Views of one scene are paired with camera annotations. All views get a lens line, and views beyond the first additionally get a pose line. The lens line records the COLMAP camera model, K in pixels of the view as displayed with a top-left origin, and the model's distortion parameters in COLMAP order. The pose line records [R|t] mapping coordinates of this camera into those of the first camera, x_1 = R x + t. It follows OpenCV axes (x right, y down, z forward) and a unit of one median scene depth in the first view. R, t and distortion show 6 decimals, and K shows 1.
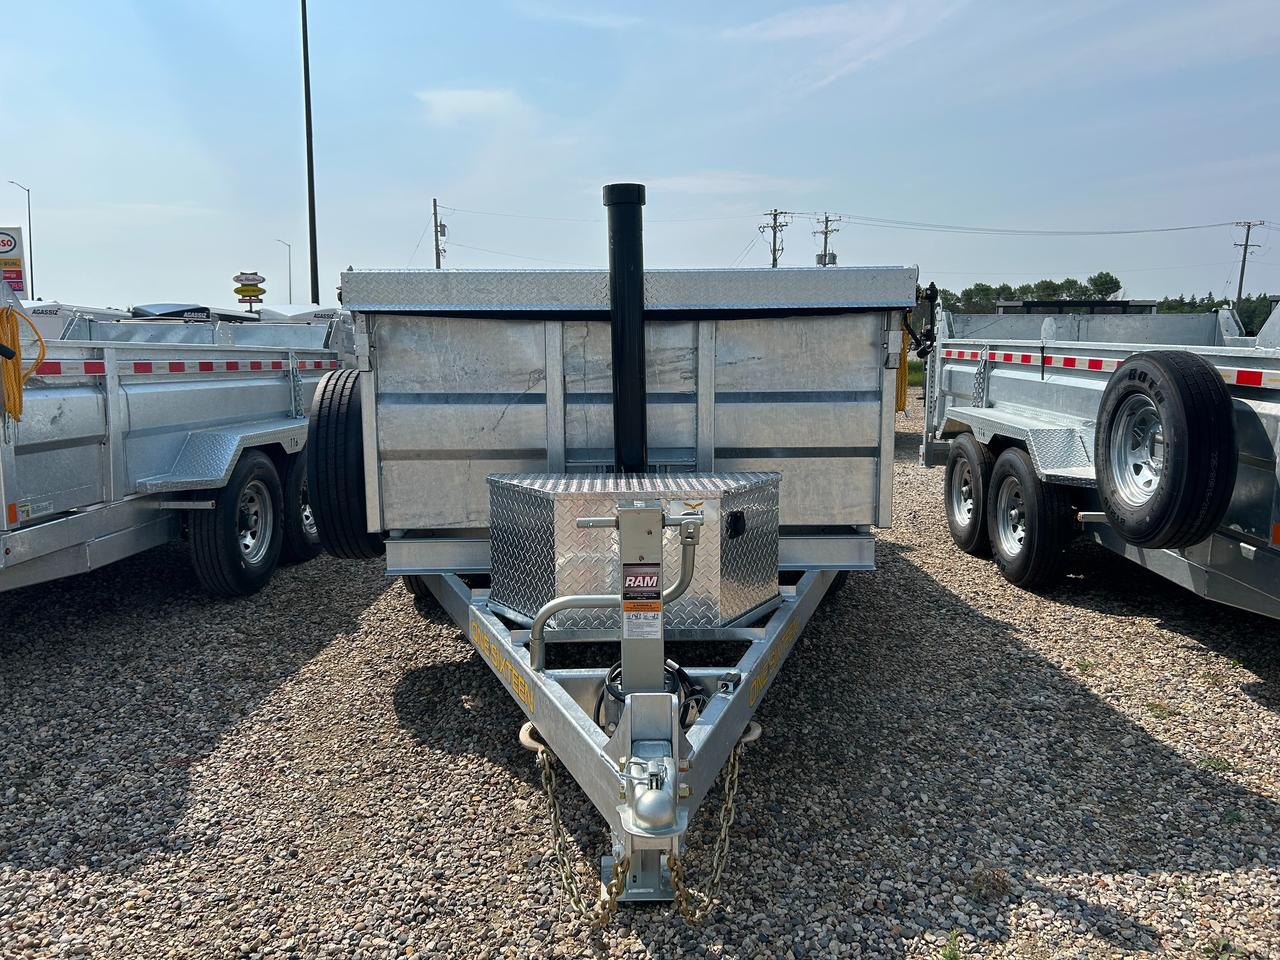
lens RADIAL K [[961.3, 0, 640.0], [0, 961.3, 480.0], [0, 0, 1]] dist [0.055785, -0.050018]
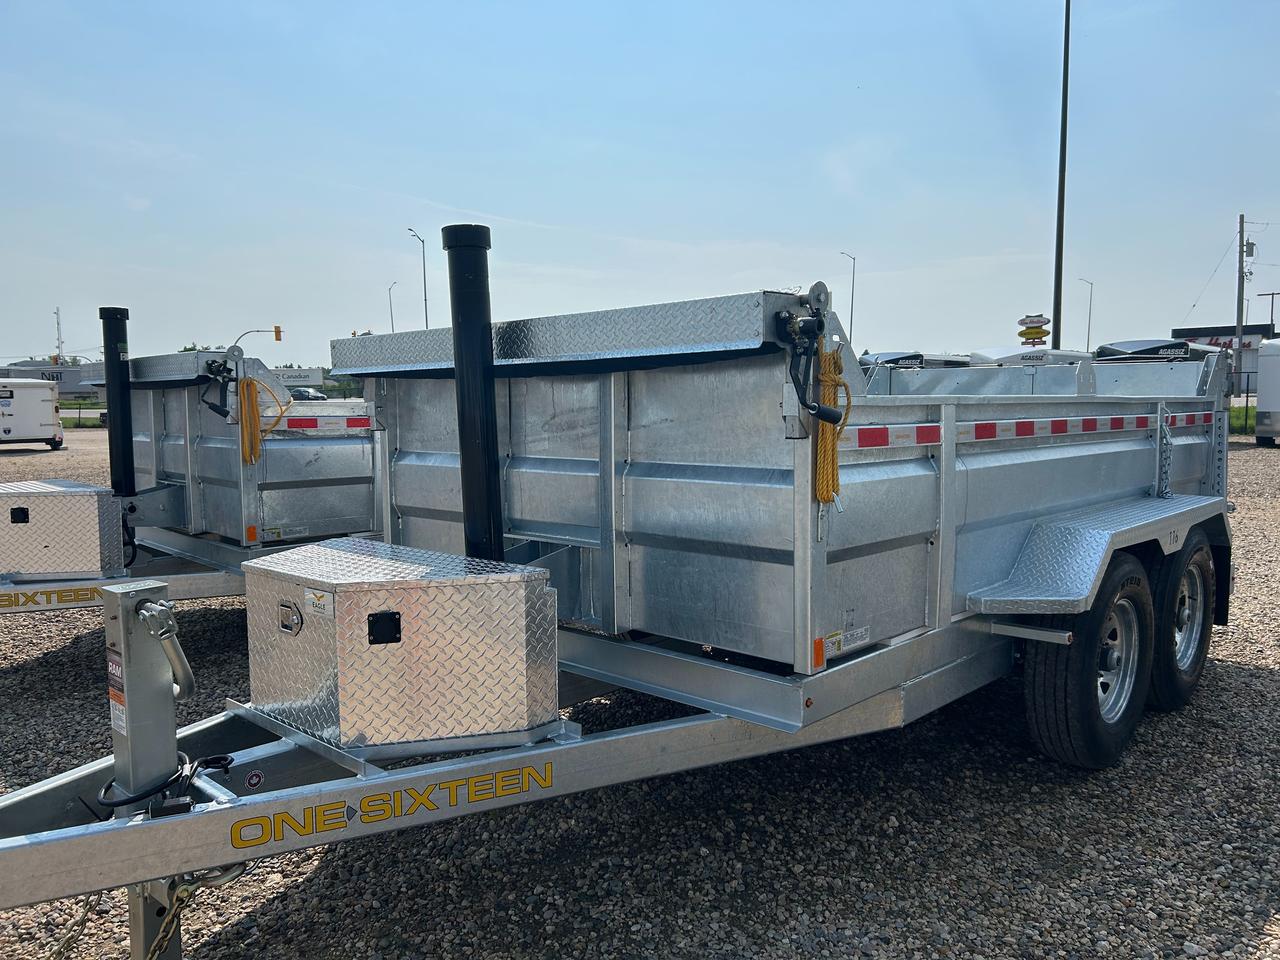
lens RADIAL K [[961.3, 0, 640.0], [0, 961.3, 480.0], [0, 0, 1]] dist [0.055785, -0.050018]
pose [[0.710151, 0.052545, -0.702086, 0.647945], [-0.082163, 0.996582, -0.008522, -0.070452], [0.699239, 0.063738, 0.712041, 0.437855]]
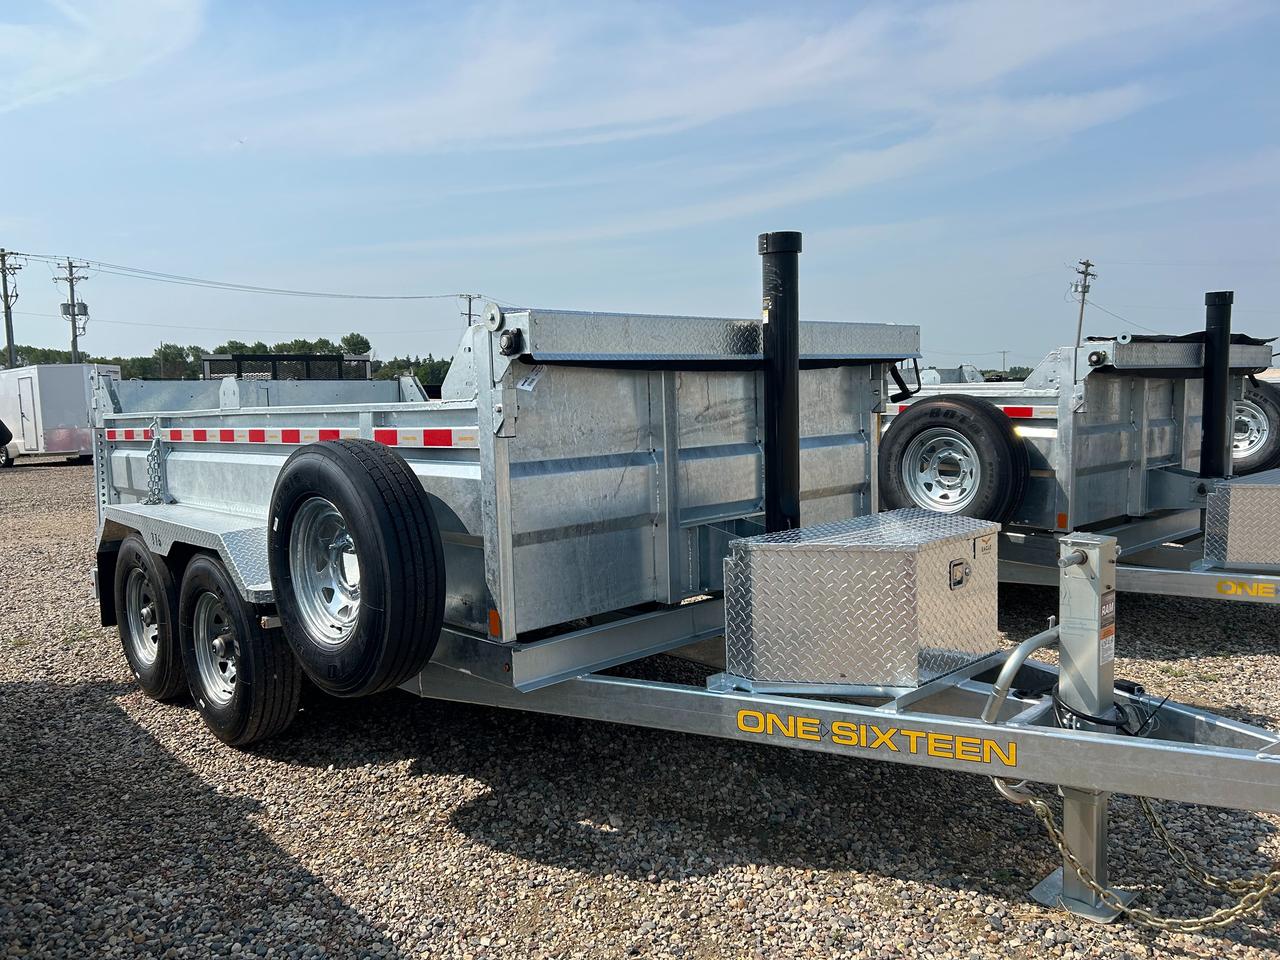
lens RADIAL K [[961.3, 0, 640.0], [0, 961.3, 480.0], [0, 0, 1]] dist [0.055785, -0.050018]
pose [[0.750633, -0.077884, 0.656113, -0.695072], [0.115964, 0.993143, -0.014779, -0.051682], [-0.650464, 0.087179, 0.754518, 0.330372]]
